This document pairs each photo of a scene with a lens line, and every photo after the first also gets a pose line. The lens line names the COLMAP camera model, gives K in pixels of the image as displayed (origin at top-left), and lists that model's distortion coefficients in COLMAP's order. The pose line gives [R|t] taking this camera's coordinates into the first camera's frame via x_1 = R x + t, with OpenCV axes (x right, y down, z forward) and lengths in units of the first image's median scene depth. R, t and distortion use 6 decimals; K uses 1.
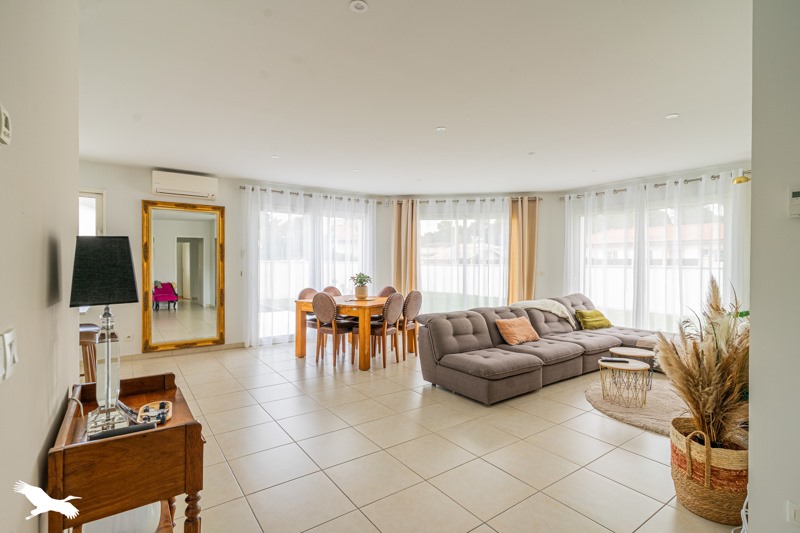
lens RADIAL K [[382.5, 0, 400.0], [0, 382.5, 266.5], [0, 0, 1]] dist [0.003403, 0.000802]
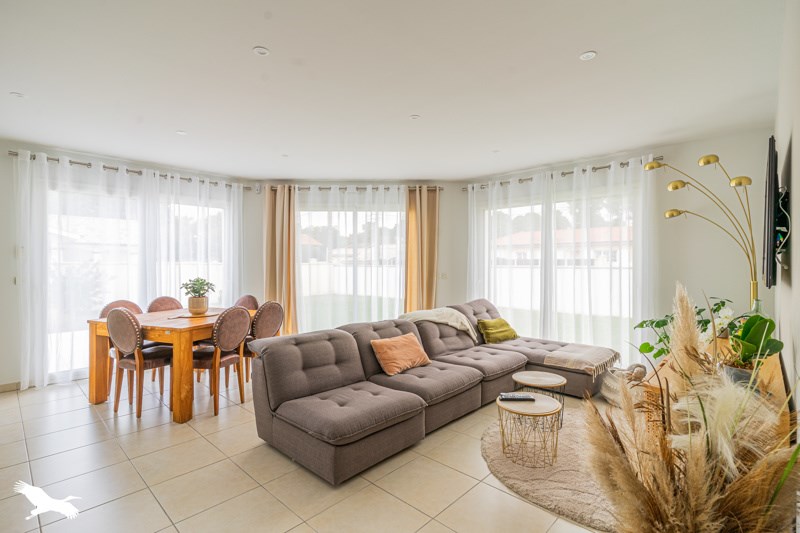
lens RADIAL K [[381.6, 0, 400.0], [0, 381.6, 266.5], [0, 0, 1]] dist [-0.000188, 0.000041]
pose [[0.981096, -0.005262, 0.193450, 0.141806], [0.005914, 0.999979, -0.002793, -0.001105], [-0.193431, 0.003884, 0.981106, 0.232180]]
